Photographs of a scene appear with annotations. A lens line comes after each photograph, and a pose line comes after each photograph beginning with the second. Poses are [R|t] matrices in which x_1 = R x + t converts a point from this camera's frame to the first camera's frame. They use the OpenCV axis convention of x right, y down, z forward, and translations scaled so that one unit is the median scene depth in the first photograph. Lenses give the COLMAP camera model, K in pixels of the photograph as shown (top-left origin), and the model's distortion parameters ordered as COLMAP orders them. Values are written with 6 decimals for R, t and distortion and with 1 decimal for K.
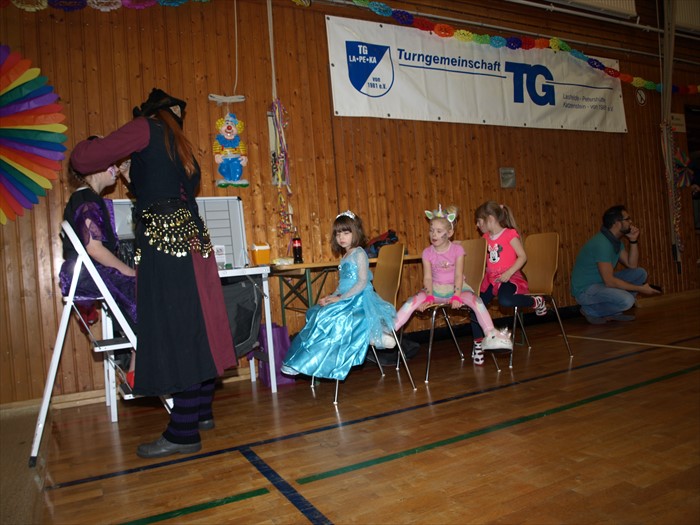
lens RADIAL K [[552.4, 0, 344.1], [0, 552.4, 264.1], [0, 0, 1]] dist [-0.104282, 0.065197]
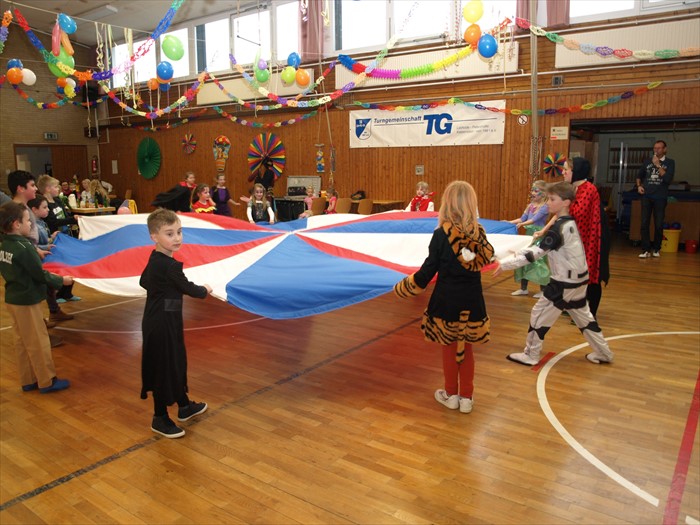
lens RADIAL K [[552.4, 0, 346.6], [0, 552.4, 261.3], [0, 0, 1]] dist [-0.104282, 0.065197]
pose [[0.449696, 0.227411, -0.863746, 2.121596], [-0.040296, 0.971225, 0.234729, -0.303597], [0.892272, -0.070751, 0.445920, -0.273045]]
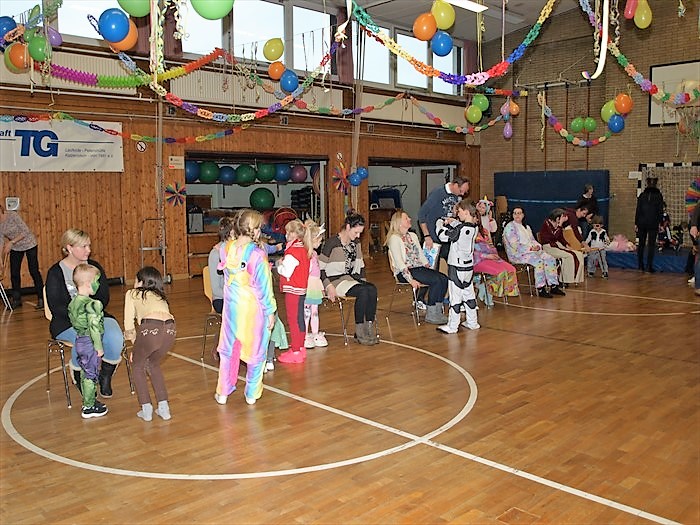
lens RADIAL K [[658.2, 0, 352.0], [0, 658.2, 263.9], [0, 0, 1]] dist [-0.060974, 0.000000]
pose [[0.947082, 0.036202, 0.318945, 0.630116], [-0.062676, 0.995351, 0.073136, -0.180428], [-0.314814, -0.089256, 0.944947, -1.103552]]
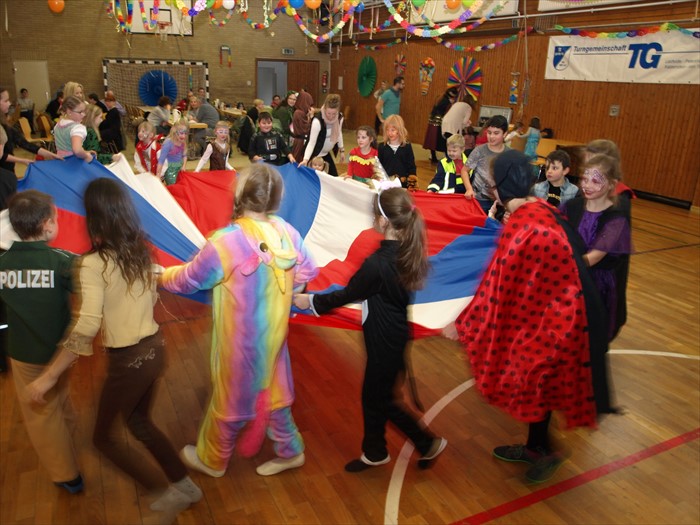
lens RADIAL K [[552.4, 0, 342.7], [0, 552.4, 259.1], [0, 0, 1]] dist [-0.104282, 0.065197]
pose [[-0.033801, 0.387512, -0.921245, 2.191511], [-0.044834, 0.920256, 0.388741, -0.357107], [0.998422, 0.054443, -0.013732, 0.114032]]
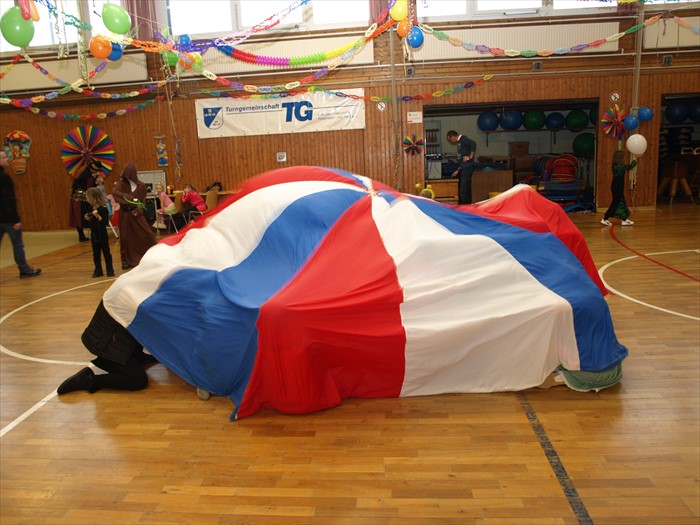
lens RADIAL K [[552.4, 0, 350.4], [0, 552.4, 263.5], [0, 0, 1]] dist [-0.104282, 0.065197]
pose [[0.848027, 0.136740, -0.512008, 1.720254], [-0.025998, 0.975710, 0.217519, -0.225494], [0.529315, -0.171151, 0.830983, -0.785528]]
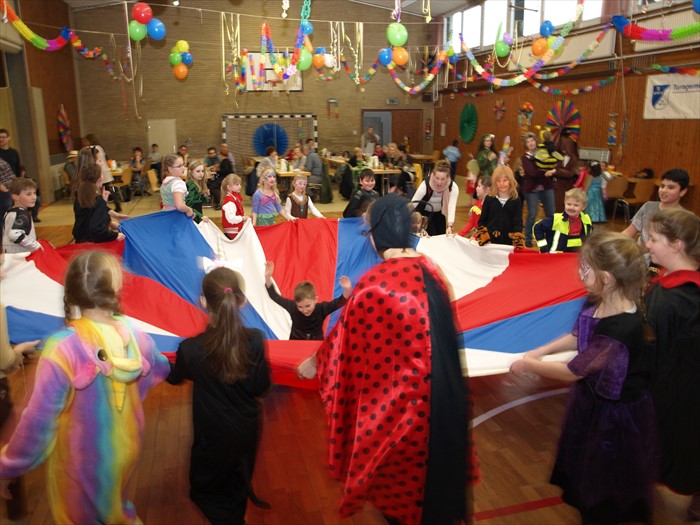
lens RADIAL K [[552.4, 0, 345.2], [0, 552.4, 263.2], [0, 0, 1]] dist [-0.104282, 0.065197]
pose [[-0.223470, 0.317583, -0.921522, 2.271489], [0.012863, 0.946309, 0.323006, -0.373970], [0.974626, 0.060329, -0.215556, 0.194370]]
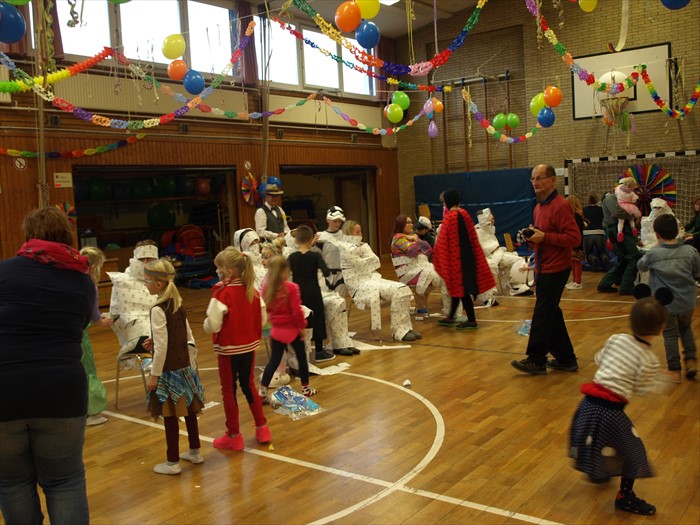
lens RADIAL K [[707.1, 0, 351.7], [0, 707.1, 260.6], [0, 0, 1]] dist [-0.059902, 0.000000]
pose [[0.896398, -0.009364, 0.443152, 0.608910], [-0.009951, 0.999100, 0.041242, -0.179200], [-0.443139, -0.041379, 0.895497, -1.024153]]
